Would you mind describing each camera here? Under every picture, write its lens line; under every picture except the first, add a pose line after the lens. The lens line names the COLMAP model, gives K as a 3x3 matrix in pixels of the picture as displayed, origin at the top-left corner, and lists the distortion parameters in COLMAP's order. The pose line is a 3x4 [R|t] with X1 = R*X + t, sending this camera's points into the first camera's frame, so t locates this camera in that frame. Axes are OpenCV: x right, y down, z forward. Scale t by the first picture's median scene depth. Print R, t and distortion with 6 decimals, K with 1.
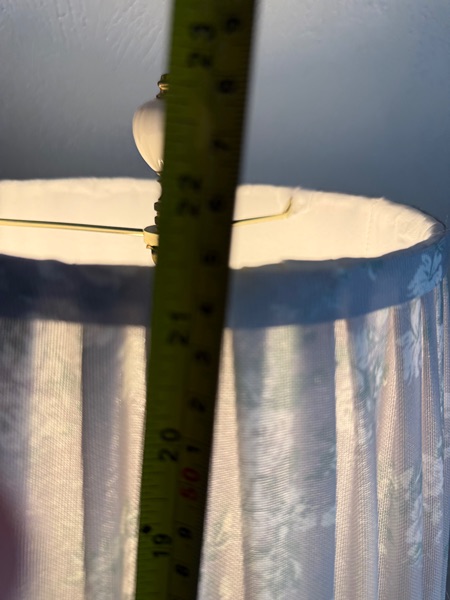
lens RADIAL K [[441.9, 0, 220.6], [0, 441.9, 301.7], [0, 0, 1]] dist [0.006049, -0.034225]
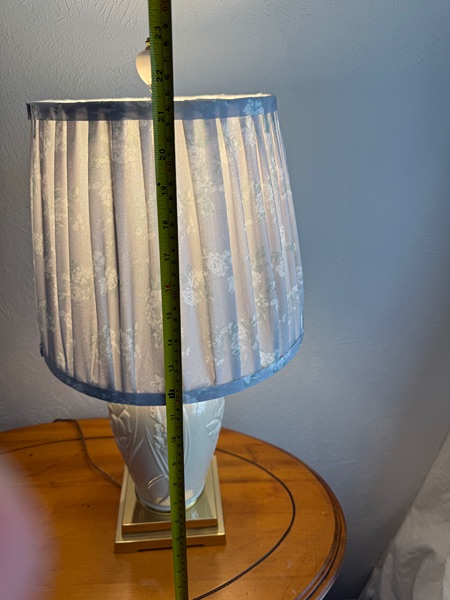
lens RADIAL K [[441.9, 0, 226.8], [0, 441.9, 304.3], [0, 0, 1]] dist [0.006049, -0.034225]
pose [[0.995058, -0.089493, 0.043021, 0.082356], [0.084707, 0.991120, 0.102494, 1.045858], [-0.051812, -0.098344, 0.993803, -2.293348]]
